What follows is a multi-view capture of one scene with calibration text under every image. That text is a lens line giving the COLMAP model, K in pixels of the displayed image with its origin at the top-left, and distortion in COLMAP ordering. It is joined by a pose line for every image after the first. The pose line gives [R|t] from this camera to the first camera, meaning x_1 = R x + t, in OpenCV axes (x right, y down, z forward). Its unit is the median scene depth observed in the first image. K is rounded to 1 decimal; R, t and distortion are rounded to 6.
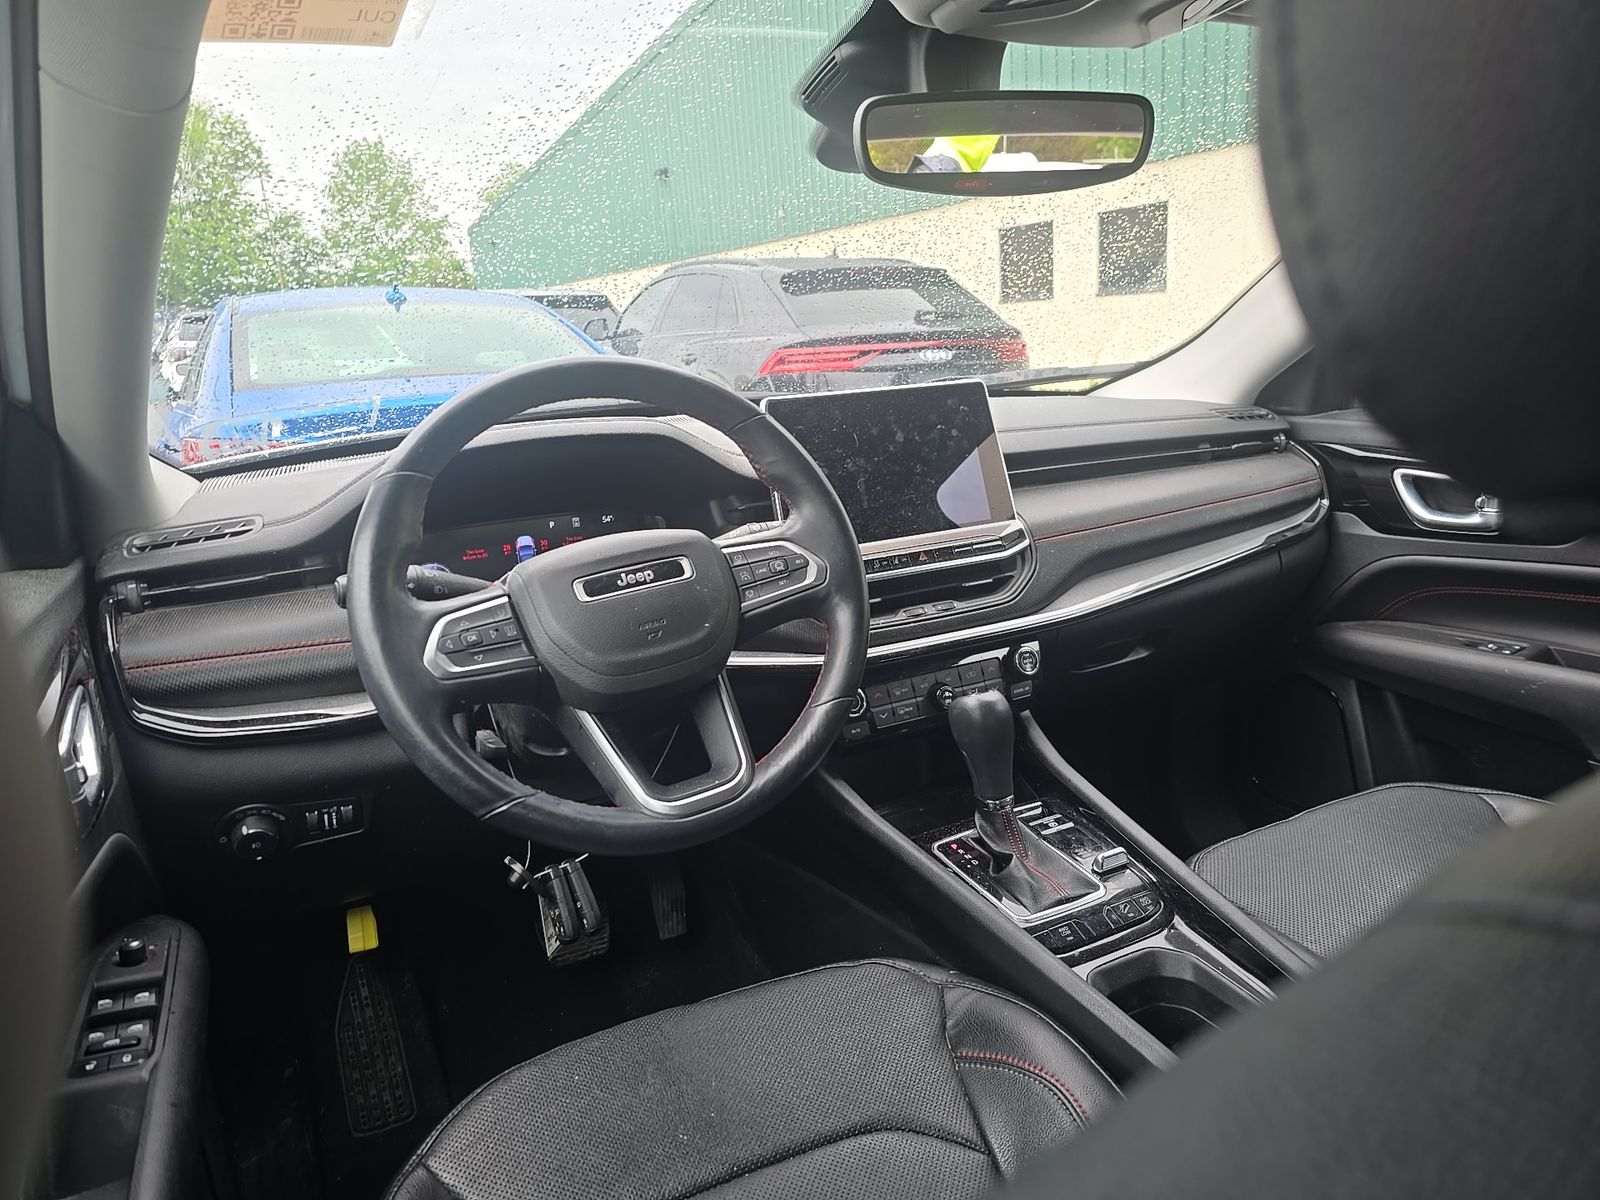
lens RADIAL K [[1085.5, 0, 790.4], [0, 1085.5, 591.3], [0, 0, 1]] dist [0.048950, -0.079839]
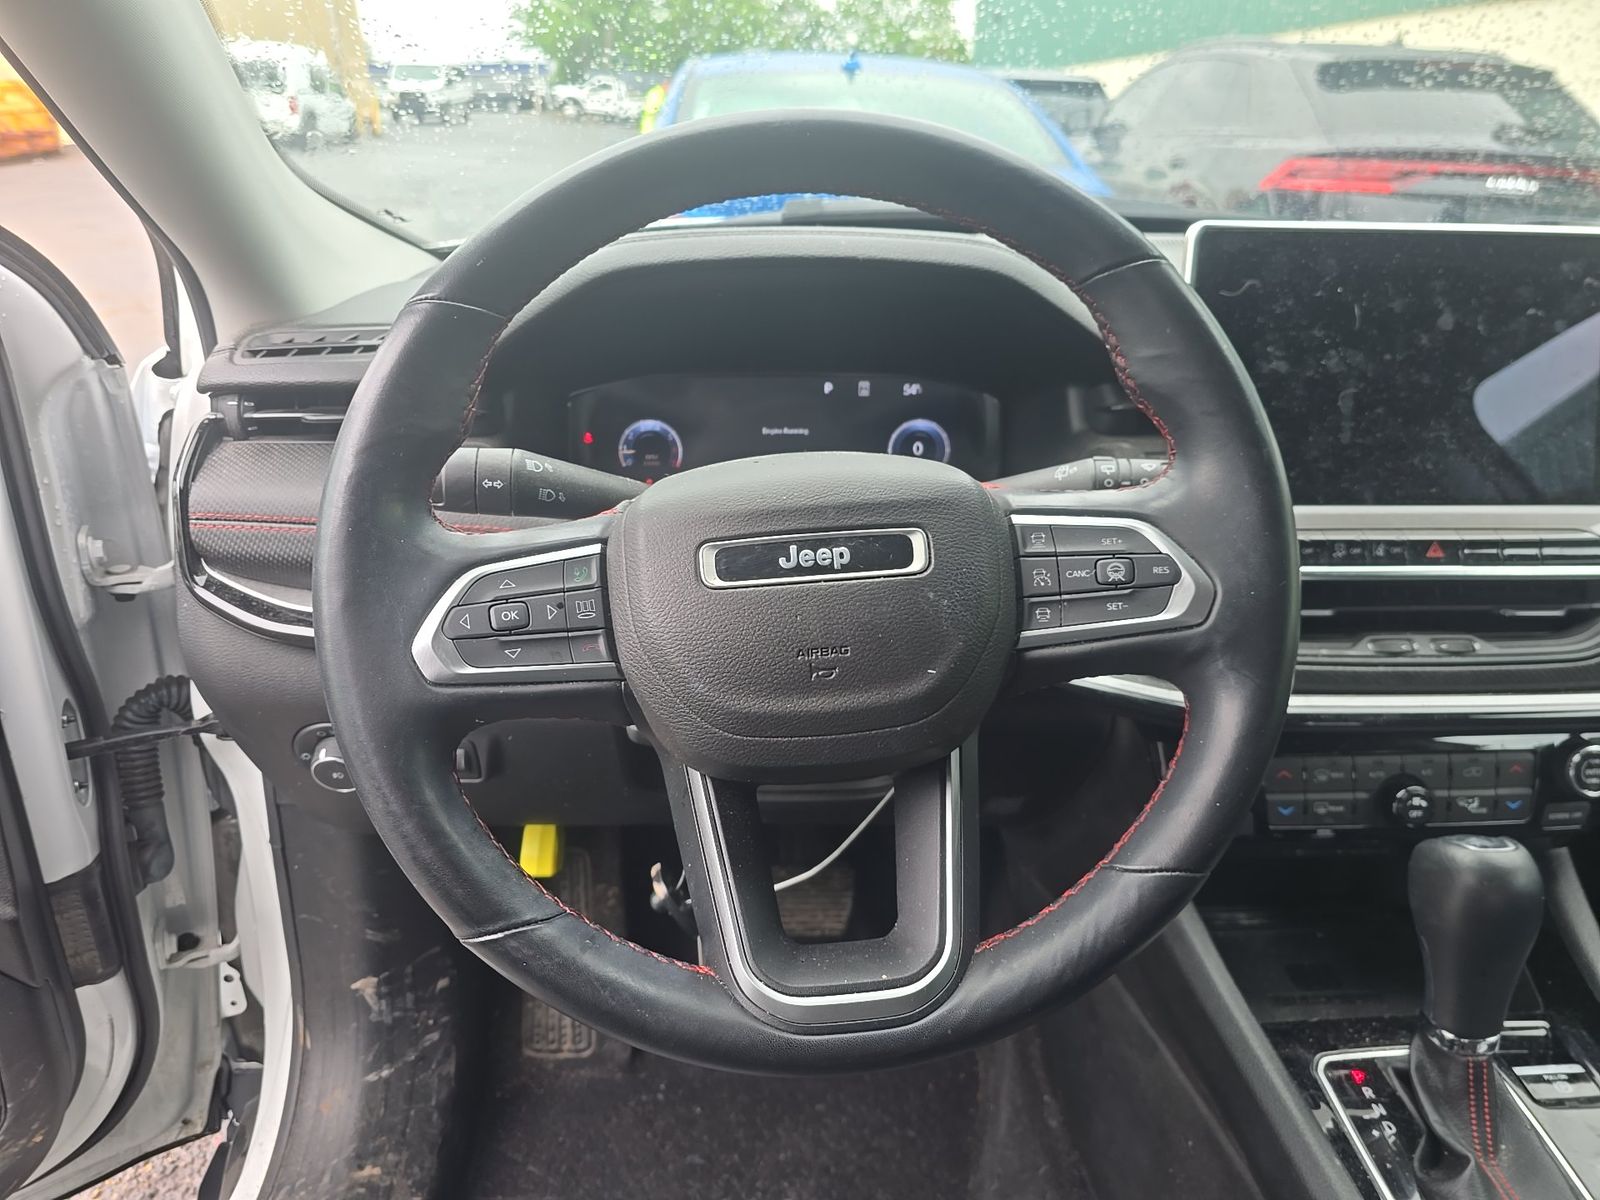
lens RADIAL K [[1085.5, 0, 790.4], [0, 1085.5, 591.3], [0, 0, 1]] dist [0.048950, -0.079839]
pose [[0.909988, 0.217510, -0.353003, 0.027277], [-0.154718, 0.967994, 0.197610, -0.075811], [0.384687, -0.125207, 0.914516, 0.397535]]
